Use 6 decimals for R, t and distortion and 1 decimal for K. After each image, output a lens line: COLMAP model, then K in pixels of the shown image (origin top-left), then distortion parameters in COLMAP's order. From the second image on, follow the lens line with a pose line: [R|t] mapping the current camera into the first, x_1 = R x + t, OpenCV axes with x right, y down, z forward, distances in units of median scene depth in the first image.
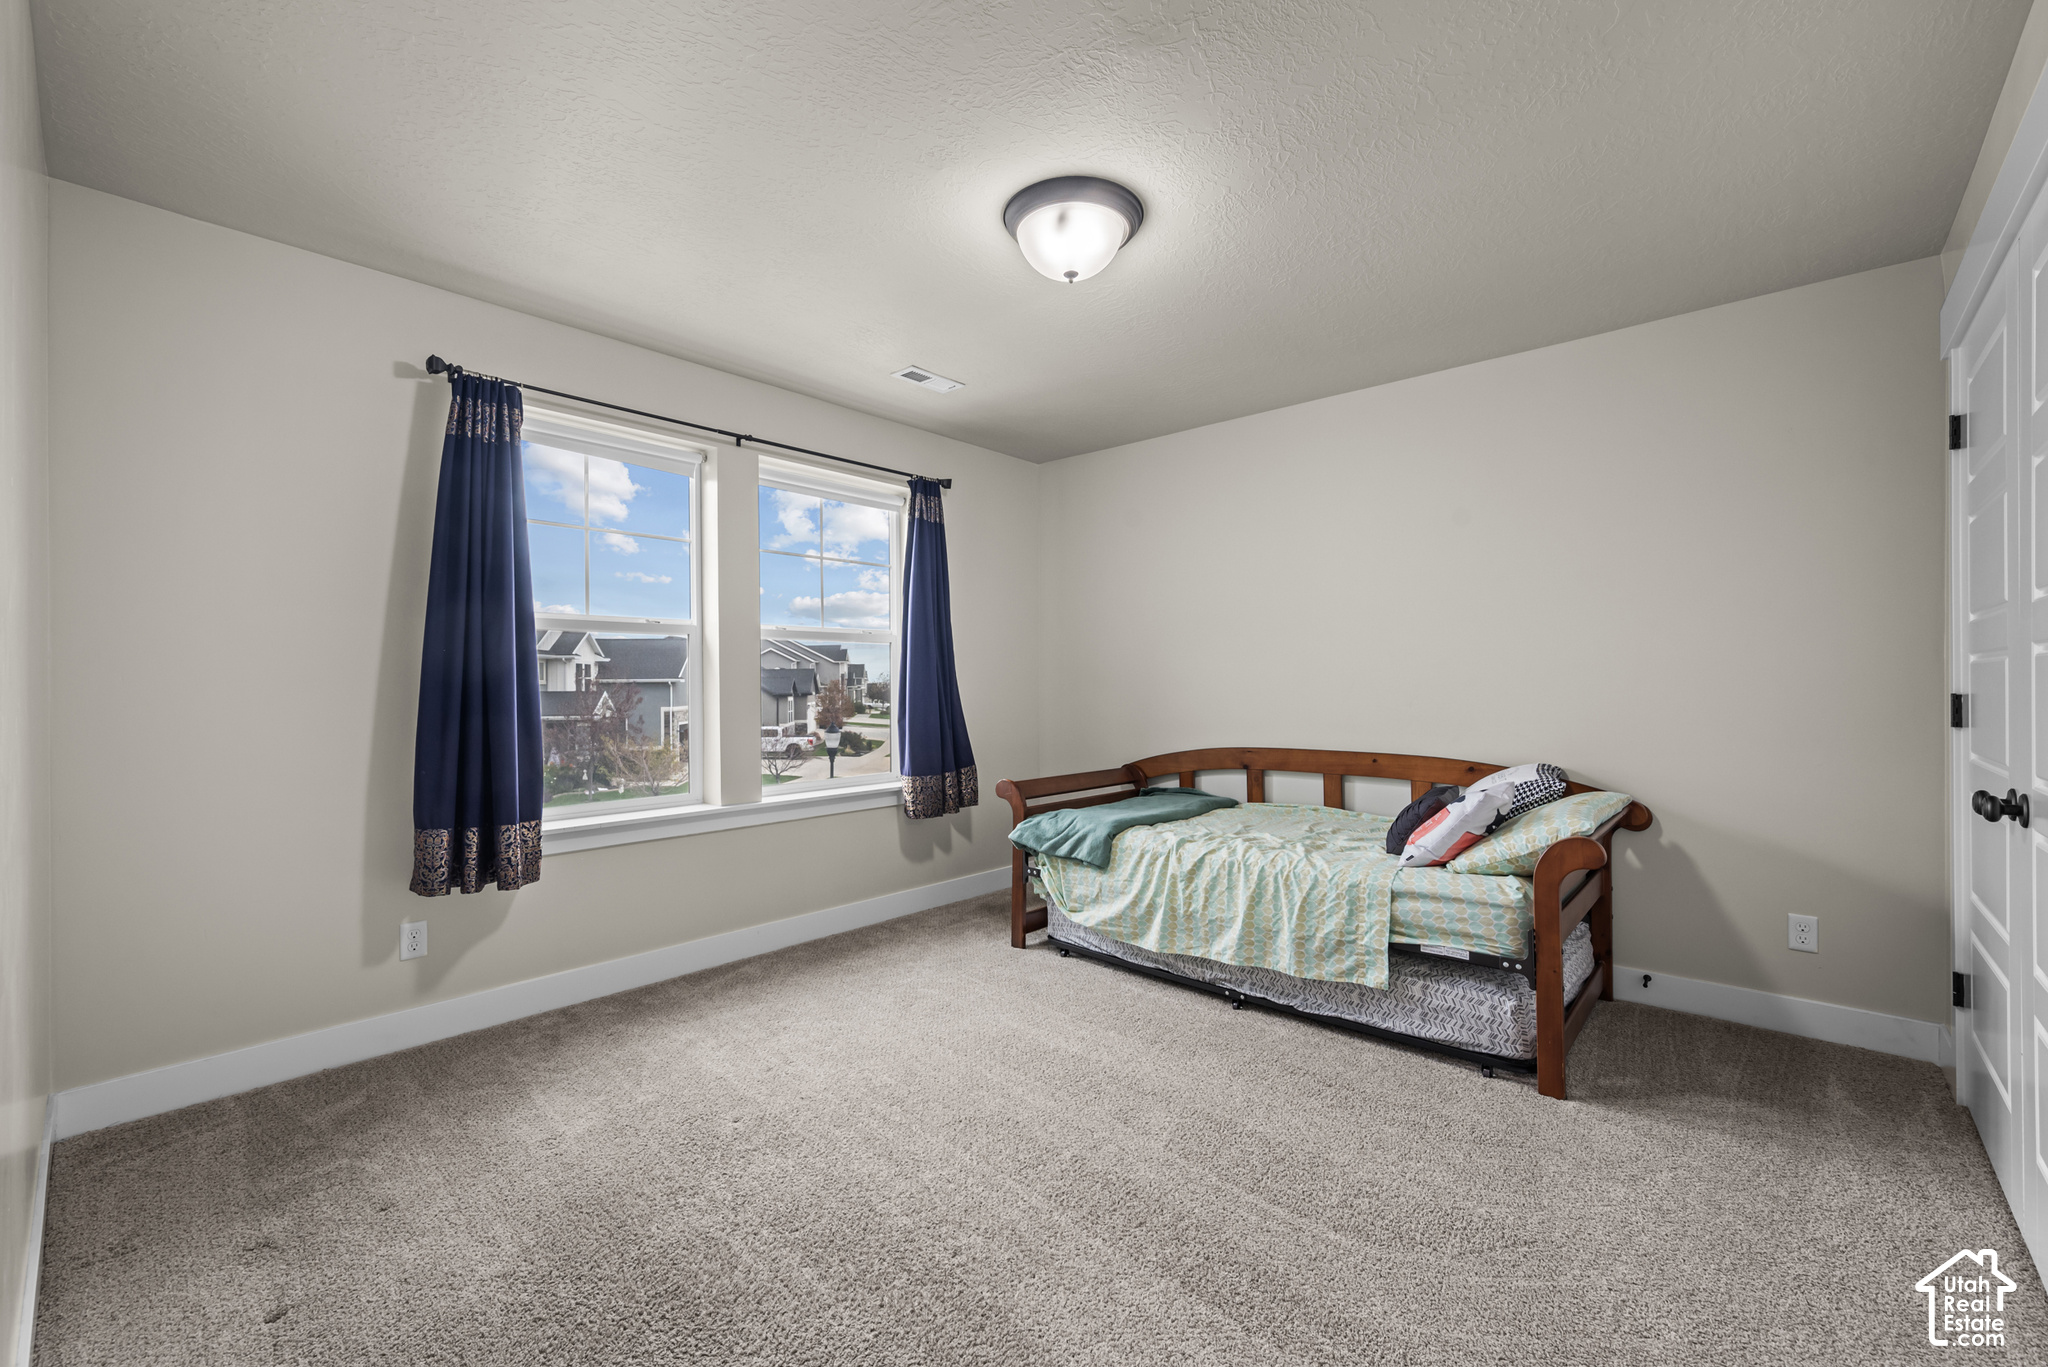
lens RADIAL K [[860.3, 0, 1011.8], [0, 860.3, 675.8], [0, 0, 1]] dist [-0.001519, -0.001176]
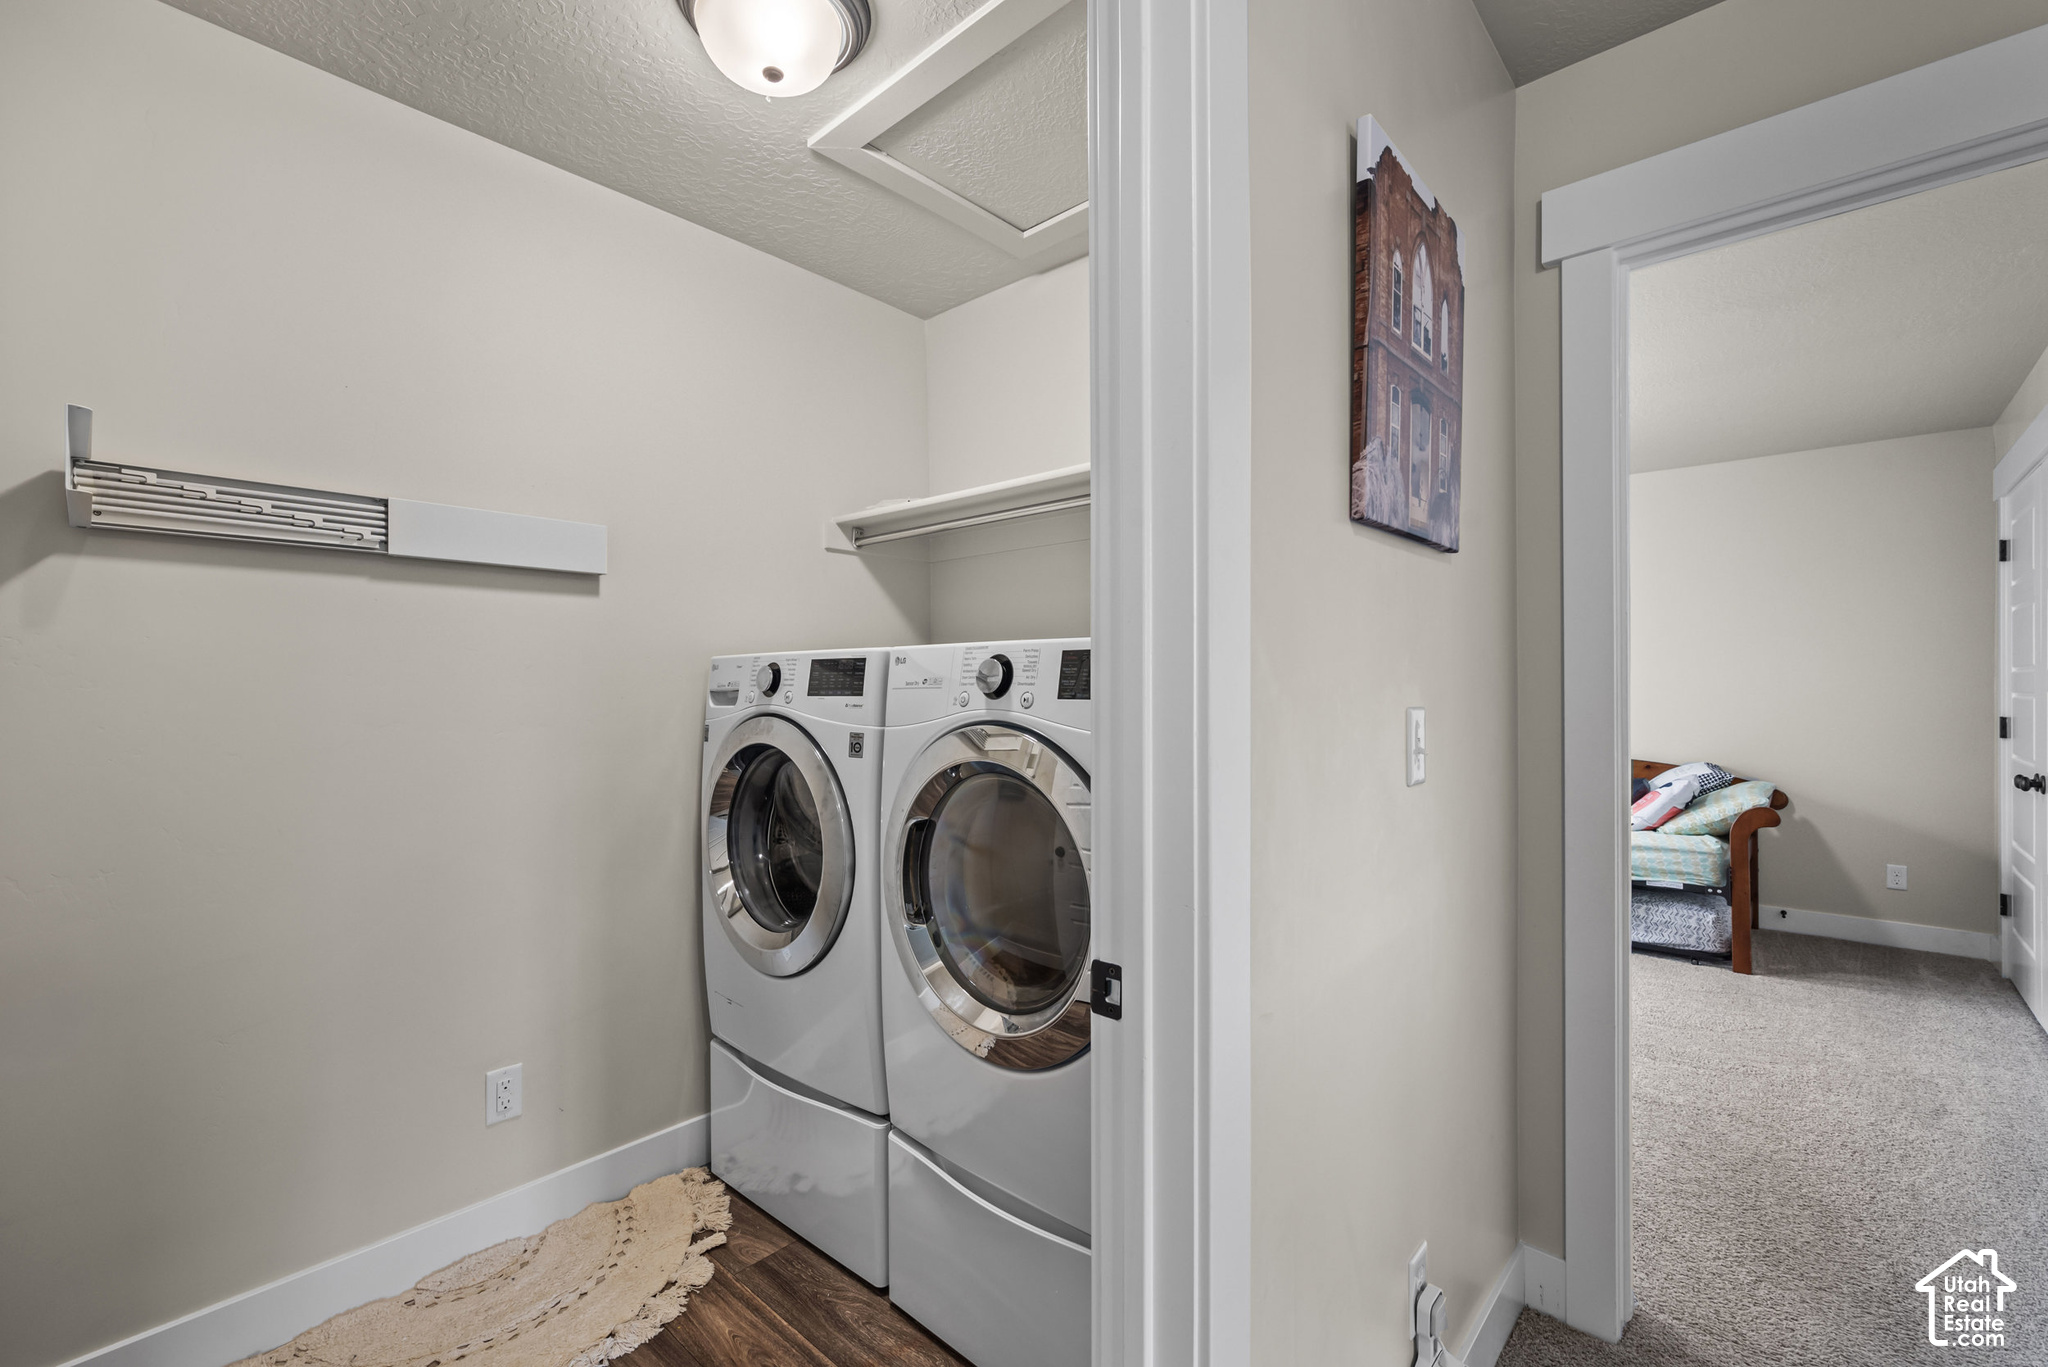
lens RADIAL K [[860.3, 0, 1042.3], [0, 860.3, 682.8], [0, 0, 1]] dist [-0.001519, -0.001176]
pose [[0.999991, 0.002617, -0.003292, -0.604039], [-0.002615, 0.999996, 0.000879, -0.034804], [0.003294, -0.000870, 0.999994, -0.532531]]
